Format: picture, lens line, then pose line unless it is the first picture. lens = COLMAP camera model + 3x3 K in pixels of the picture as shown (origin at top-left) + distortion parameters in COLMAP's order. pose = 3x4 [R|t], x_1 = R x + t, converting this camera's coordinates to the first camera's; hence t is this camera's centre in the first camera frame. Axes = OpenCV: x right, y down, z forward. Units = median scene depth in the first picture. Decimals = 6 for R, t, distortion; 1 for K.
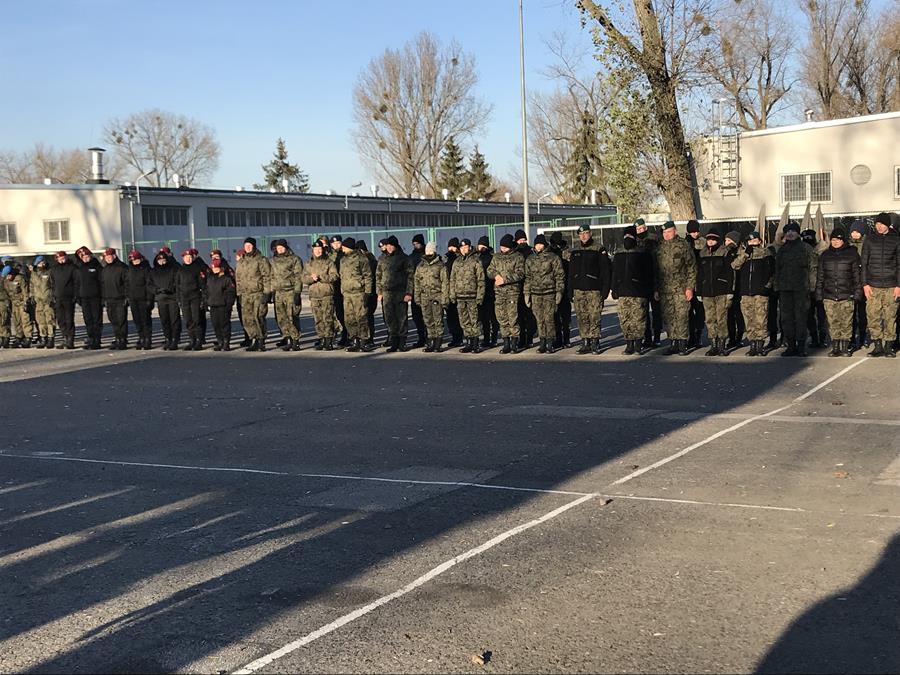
lens RADIAL K [[1238.2, 0, 444.8], [0, 1238.2, 337.8], [0, 0, 1]] dist [0.059193, 0.000000]
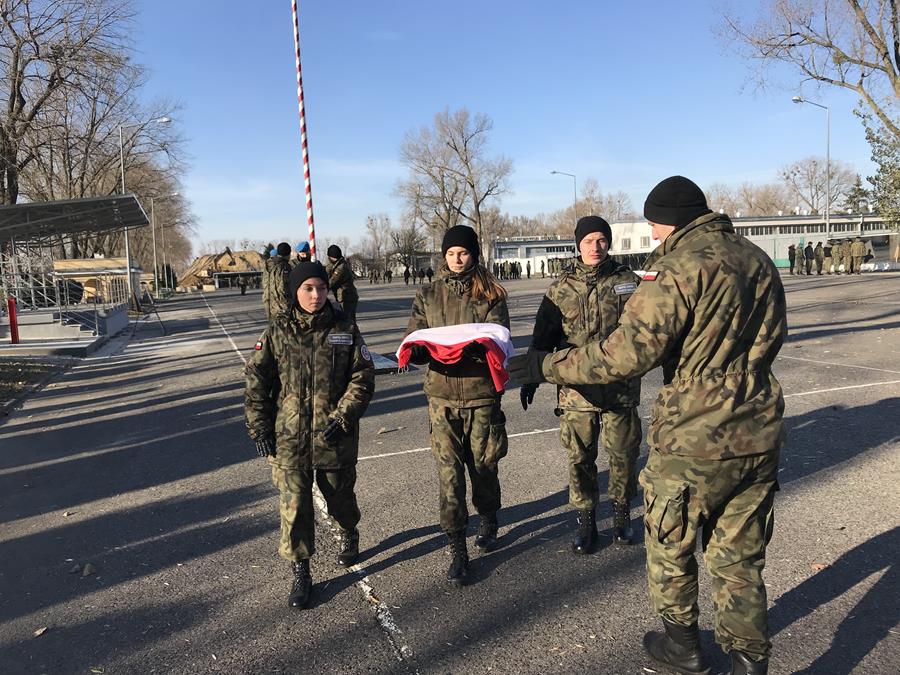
lens RADIAL K [[741.5, 0, 451.8], [0, 741.5, 329.3], [0, 0, 1]] dist [0.032786, -0.044229]
pose [[0.742199, 0.055487, -0.667878, 0.083561], [-0.024960, 0.998164, 0.055190, 0.000352], [0.669714, -0.024292, 0.742221, -0.046639]]
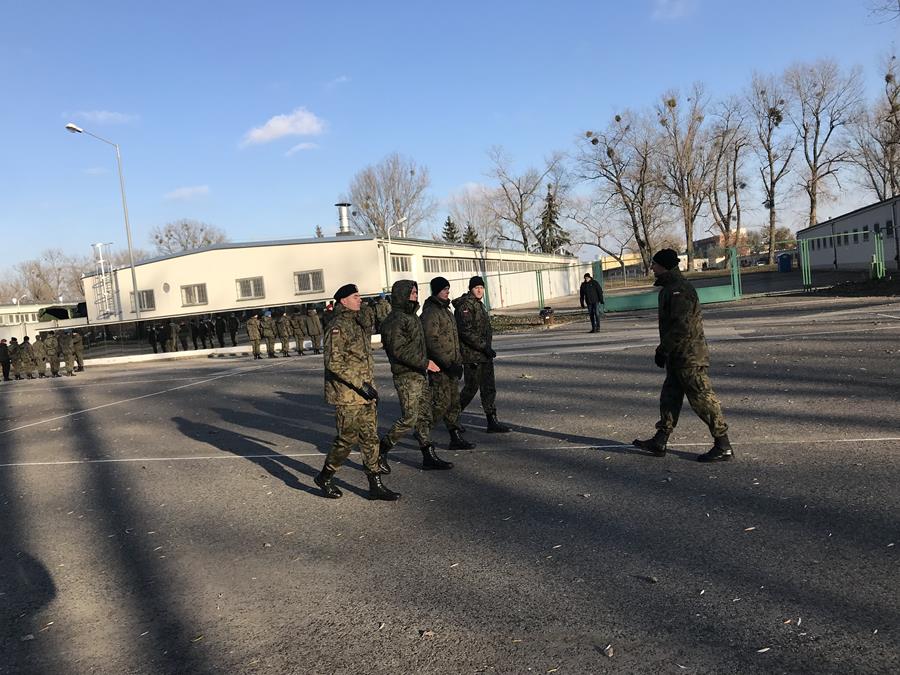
lens RADIAL K [[741.5, 0, 443.8], [0, 741.5, 322.8], [0, 0, 1]] dist [0.032786, -0.044229]
pose [[0.984562, -0.070262, 0.160316, -0.083971], [0.077521, 0.996209, -0.039473, -0.004676], [-0.156935, 0.051291, 0.986276, 0.100351]]
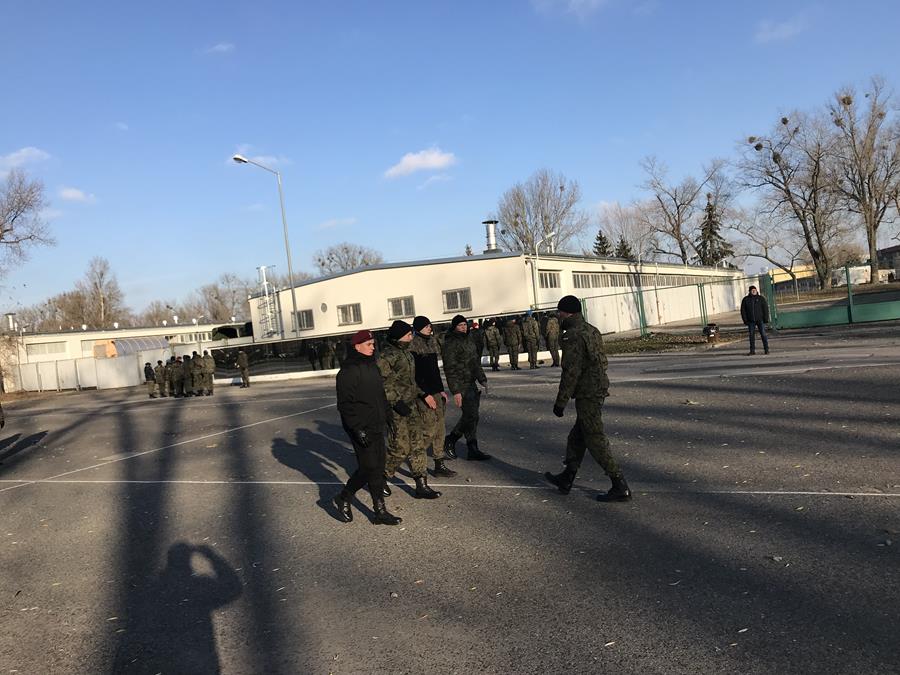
lens RADIAL K [[741.5, 0, 441.7], [0, 741.5, 308.1], [0, 0, 1]] dist [0.032786, -0.044229]
pose [[0.996414, -0.074367, -0.040362, -0.083372], [0.070127, 0.992724, -0.097883, -0.004904], [0.047347, 0.094702, 0.994379, 0.103433]]
